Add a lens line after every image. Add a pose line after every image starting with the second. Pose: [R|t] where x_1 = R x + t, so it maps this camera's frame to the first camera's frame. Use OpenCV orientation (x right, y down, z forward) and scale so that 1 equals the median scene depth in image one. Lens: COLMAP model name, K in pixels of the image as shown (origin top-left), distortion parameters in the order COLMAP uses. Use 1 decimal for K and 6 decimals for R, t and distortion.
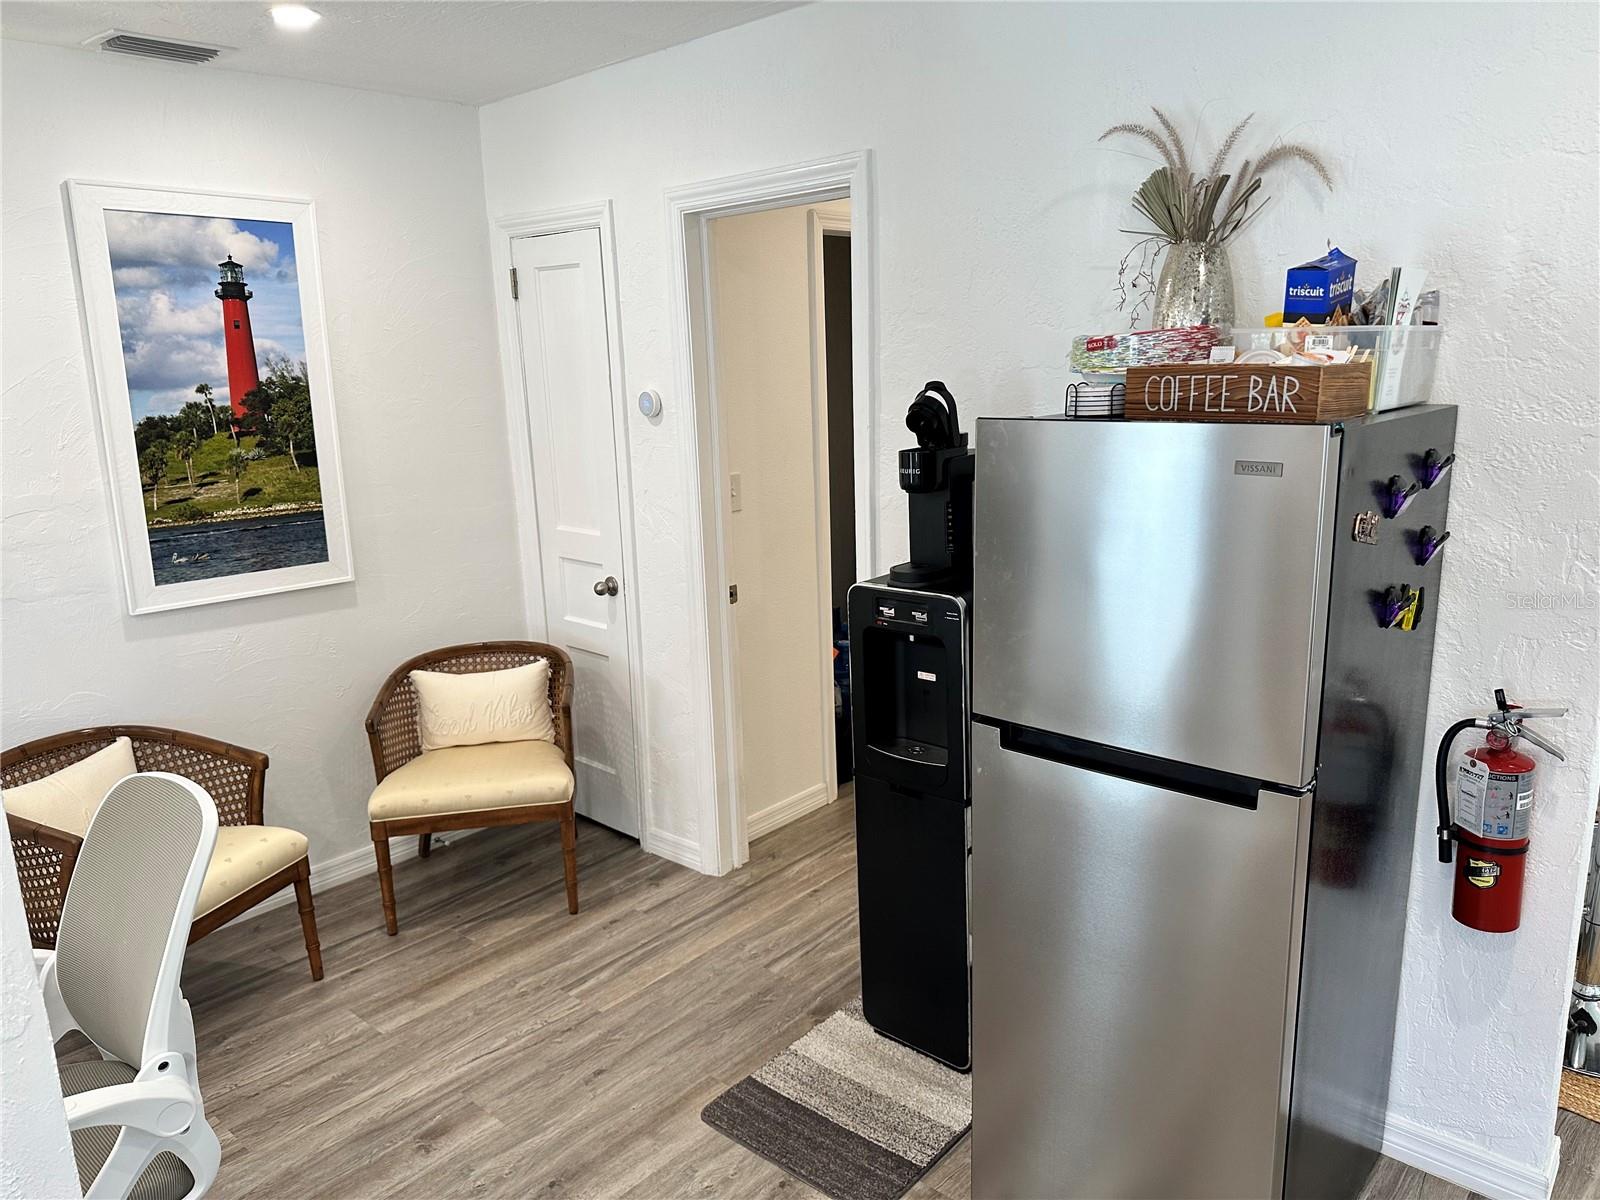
lens RADIAL K [[1108.7, 0, 794.9], [0, 1108.7, 592.4], [0, 0, 1]] dist [0.064123, -0.059941]
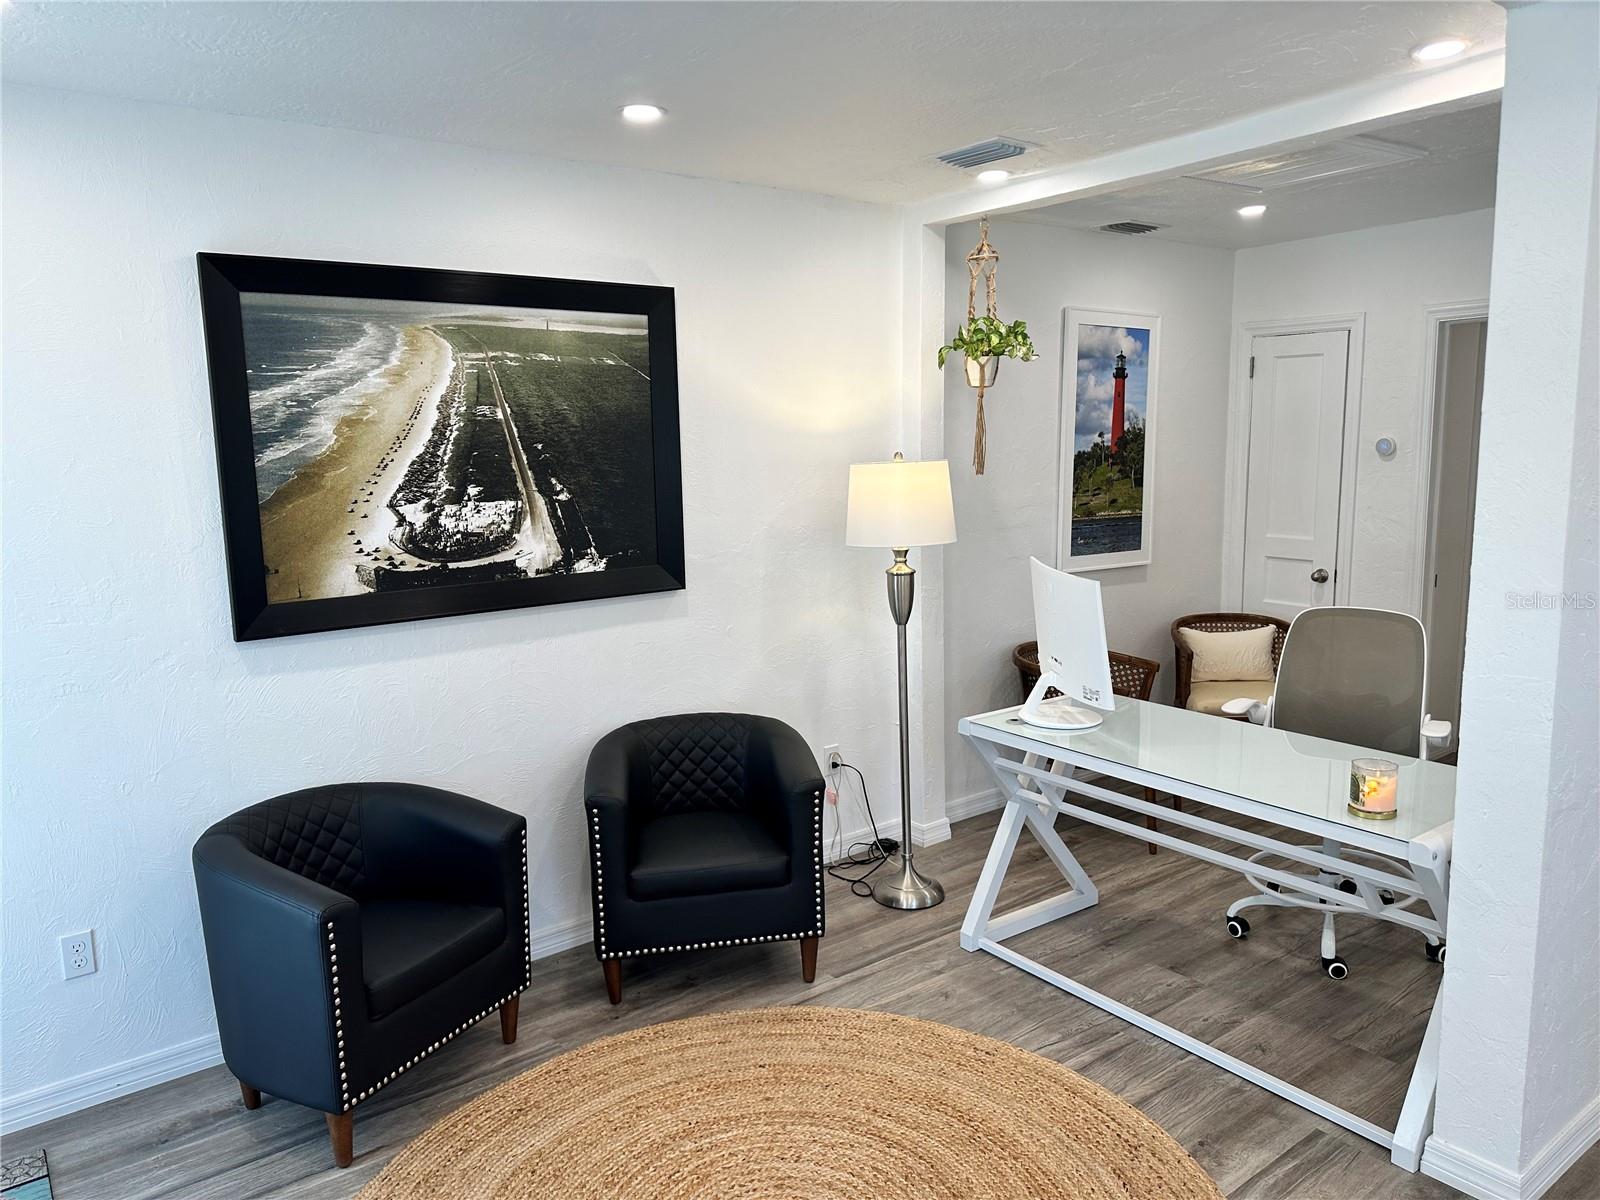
lens RADIAL K [[1108.7, 0, 806.9], [0, 1108.7, 611.8], [0, 0, 1]] dist [0.064123, -0.059941]
pose [[0.985227, 0.040578, -0.166374, -0.649691], [-0.049260, 0.997613, -0.048389, 0.161008], [0.164014, 0.055870, 0.984875, -0.587136]]
